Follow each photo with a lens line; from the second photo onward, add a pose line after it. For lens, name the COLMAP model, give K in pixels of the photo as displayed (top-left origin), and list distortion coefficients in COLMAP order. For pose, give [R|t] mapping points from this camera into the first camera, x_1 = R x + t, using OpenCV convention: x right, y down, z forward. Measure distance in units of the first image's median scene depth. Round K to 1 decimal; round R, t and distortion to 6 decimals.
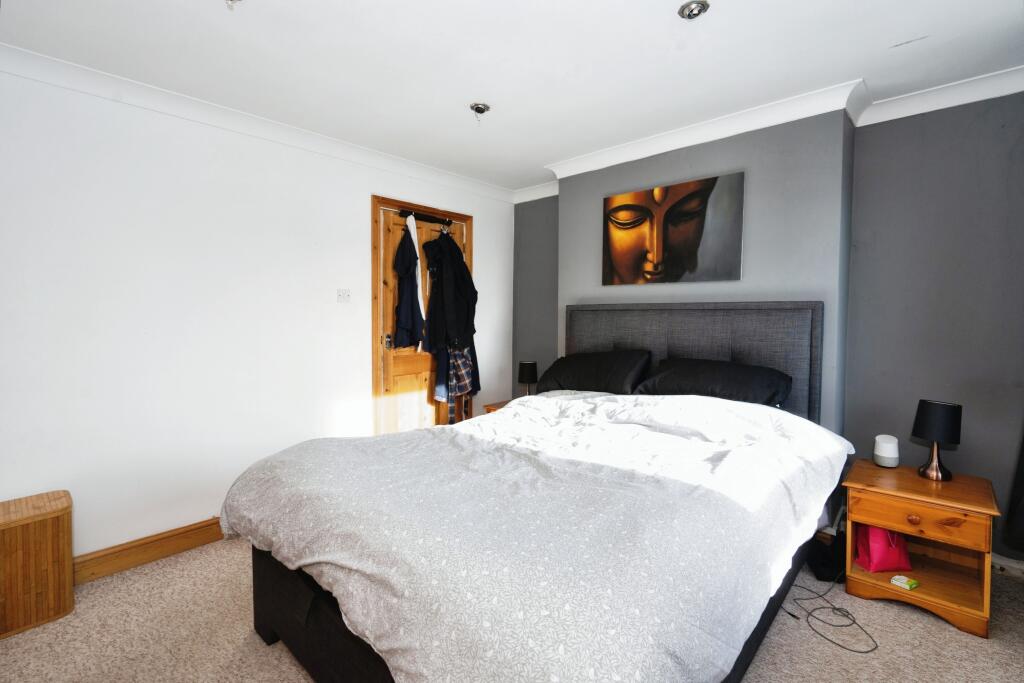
lens RADIAL K [[474.6, 0, 514.8], [0, 474.6, 335.4], [0, 0, 1]] dist [-0.000433, 0.000449]
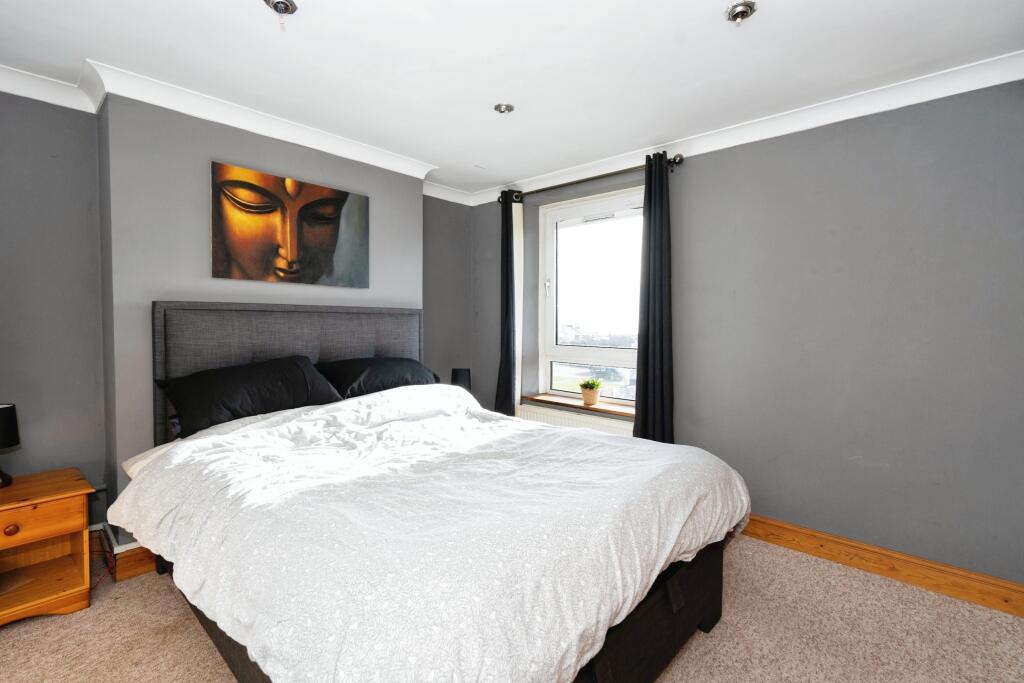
lens RADIAL K [[474.6, 0, 514.8], [0, 474.6, 335.4], [0, 0, 1]] dist [-0.000433, 0.000449]
pose [[-0.016452, -0.026685, 0.999508, -0.628823], [0.039485, 0.998847, 0.027318, -0.016560], [-0.999085, 0.039915, -0.015380, 0.588922]]
